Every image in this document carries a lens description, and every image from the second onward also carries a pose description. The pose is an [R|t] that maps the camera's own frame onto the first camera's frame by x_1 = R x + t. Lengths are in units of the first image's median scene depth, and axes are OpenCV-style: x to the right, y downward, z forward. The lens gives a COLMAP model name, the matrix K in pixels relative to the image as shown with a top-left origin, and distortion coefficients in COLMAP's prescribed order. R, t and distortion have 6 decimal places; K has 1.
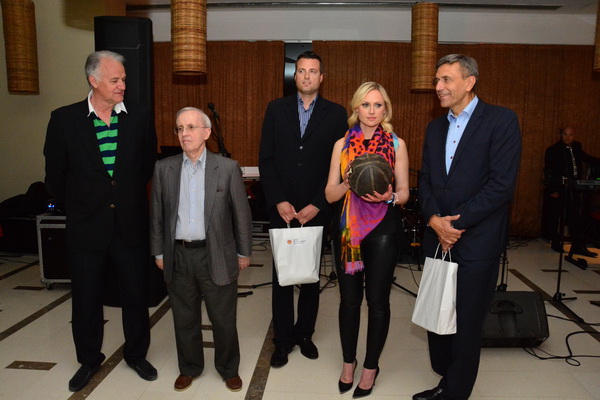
lens RADIAL K [[471.3, 0, 305.8], [0, 471.3, 200.6], [0, 0, 1]] dist [-0.158638, 0.129591]
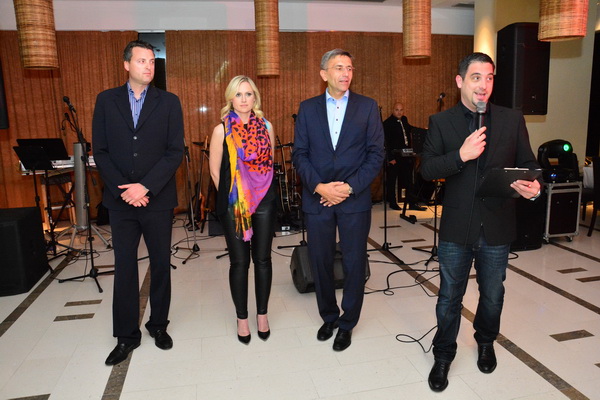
lens RADIAL K [[471.3, 0, 305.8], [0, 471.3, 200.6], [0, 0, 1]] dist [-0.158638, 0.129591]
pose [[0.962740, -0.080962, 0.258027, 0.027590], [0.070322, 0.996260, 0.050216, 0.009630], [-0.261127, -0.030200, 0.964832, -0.109806]]
